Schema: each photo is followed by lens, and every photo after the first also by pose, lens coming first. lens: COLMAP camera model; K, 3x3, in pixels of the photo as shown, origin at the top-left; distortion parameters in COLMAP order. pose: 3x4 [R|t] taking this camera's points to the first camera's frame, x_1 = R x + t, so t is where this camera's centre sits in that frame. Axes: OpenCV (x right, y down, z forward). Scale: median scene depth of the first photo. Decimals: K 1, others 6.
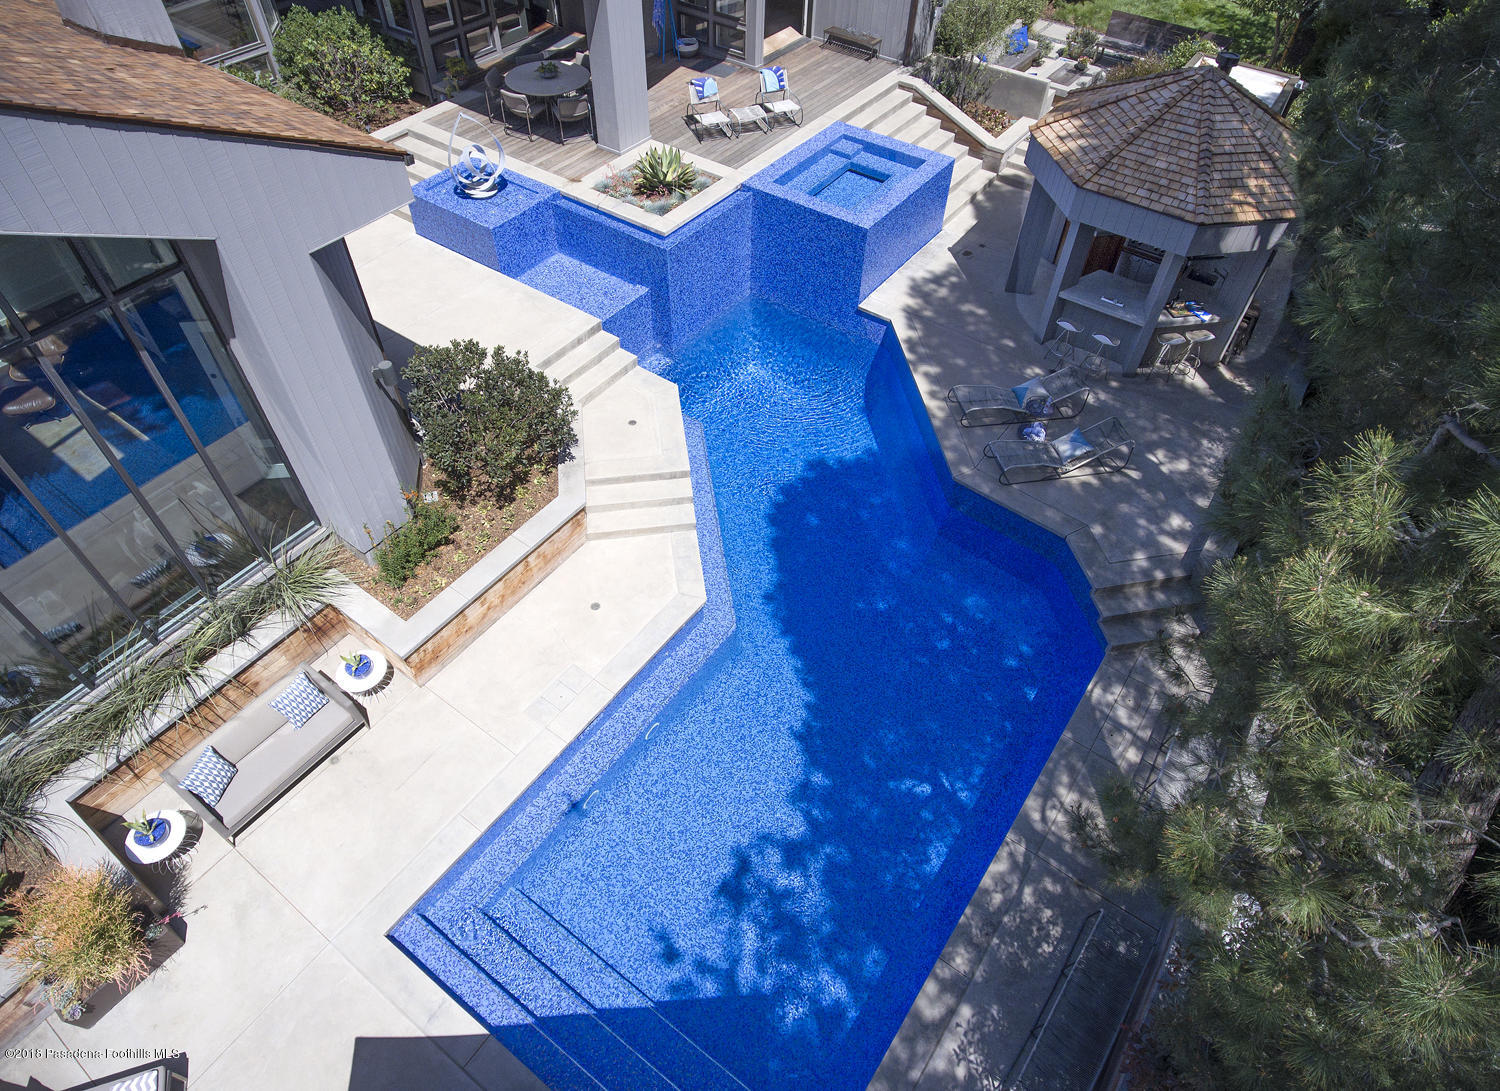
lens RADIAL K [[886.0, 0, 750.0], [0, 886.0, 545.5], [0, 0, 1]] dist [-0.022422, -0.000390]
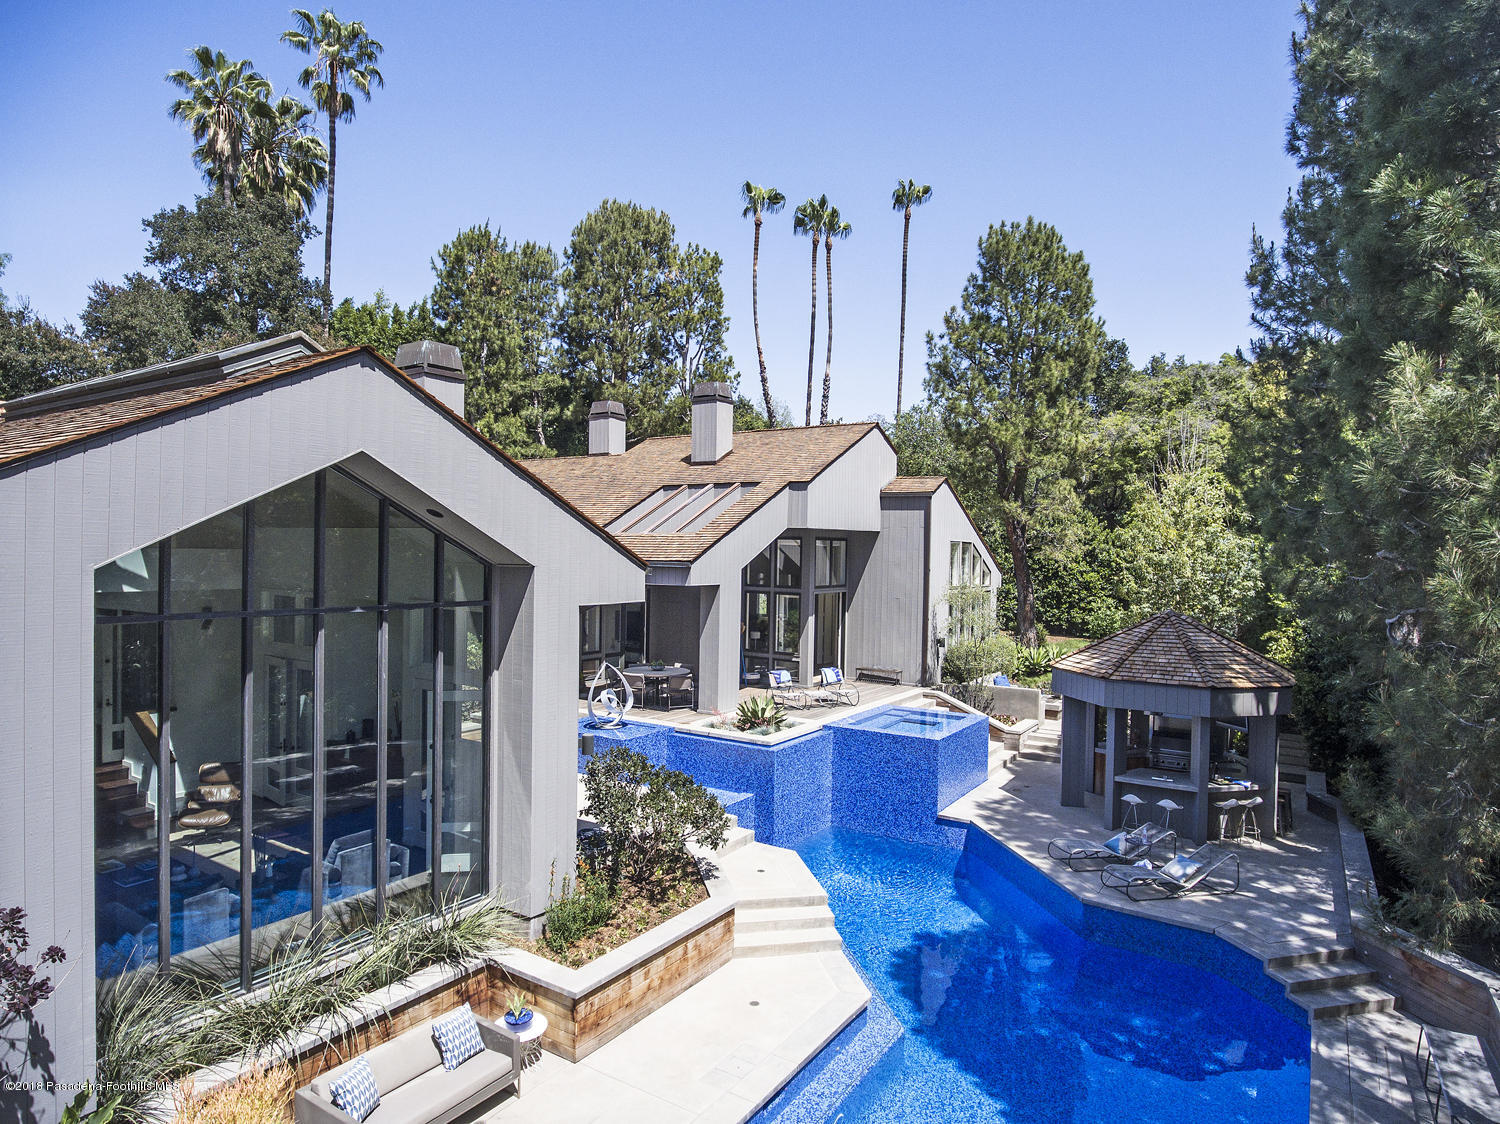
lens RADIAL K [[880.0, 0, 750.9], [0, 880.0, 546.6], [0, 0, 1]] dist [-0.036769, 0.010705]
pose [[0.998810, -0.002425, 0.048704, -0.193652], [0.038370, 0.655472, -0.754244, 0.387195], [-0.030096, 0.755215, 0.654785, 0.039162]]
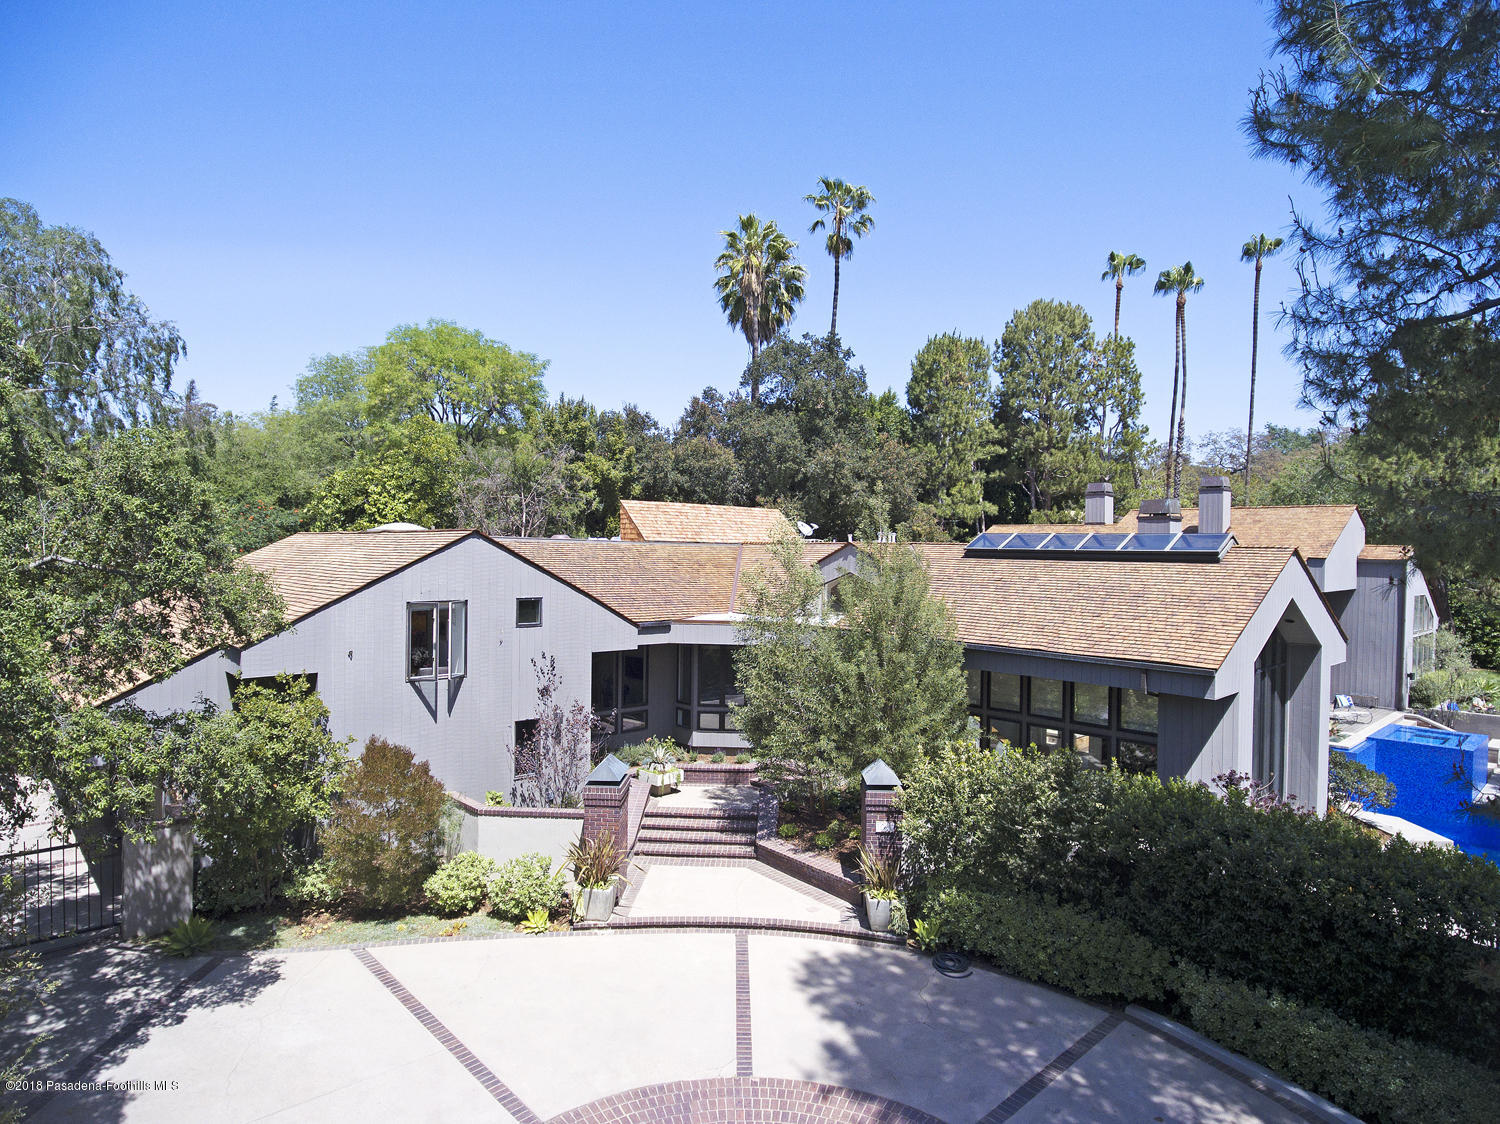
lens RADIAL K [[875.1, 0, 750.0], [0, 875.1, 562.0], [0, 0, 1]] dist [-0.036567, -0.001038]
pose [[0.980357, -0.002569, -0.197214, -0.941518], [-0.145254, 0.667009, -0.730754, 0.865159], [0.133421, 0.745046, 0.653533, -0.558905]]
